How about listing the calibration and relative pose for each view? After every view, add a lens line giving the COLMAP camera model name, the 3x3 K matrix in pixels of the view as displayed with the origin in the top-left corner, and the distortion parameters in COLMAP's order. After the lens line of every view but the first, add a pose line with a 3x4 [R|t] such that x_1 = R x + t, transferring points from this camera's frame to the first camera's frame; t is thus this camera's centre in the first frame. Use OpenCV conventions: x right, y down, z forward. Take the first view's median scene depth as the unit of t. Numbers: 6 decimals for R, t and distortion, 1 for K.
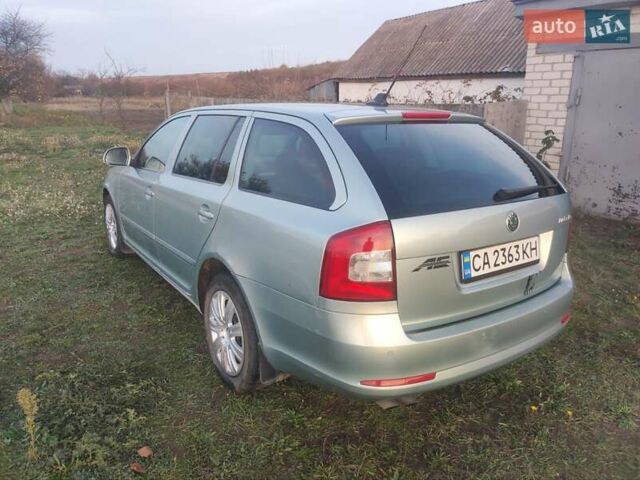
lens RADIAL K [[500.9, 0, 320.1], [0, 500.9, 235.1], [0, 0, 1]] dist [0.038337, 0.008706]
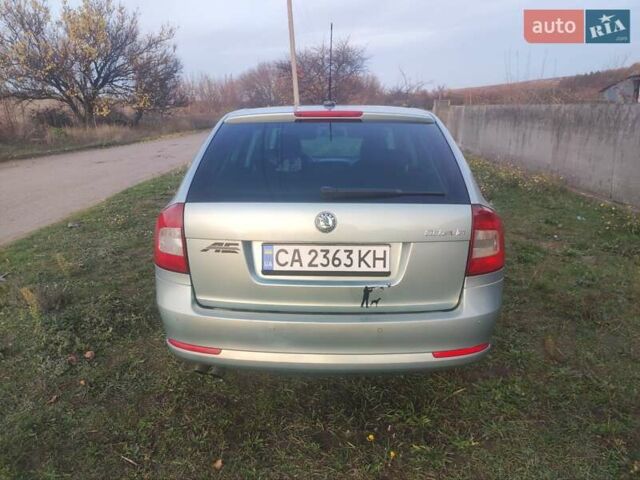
lens RADIAL K [[500.9, 0, 317.6], [0, 500.9, 243.7], [0, 0, 1]] dist [0.038337, 0.008706]
pose [[0.791337, 0.134009, -0.596513, 0.892786], [-0.137135, 0.989727, 0.040422, -0.021177], [0.595802, 0.049815, 0.801585, 0.217635]]
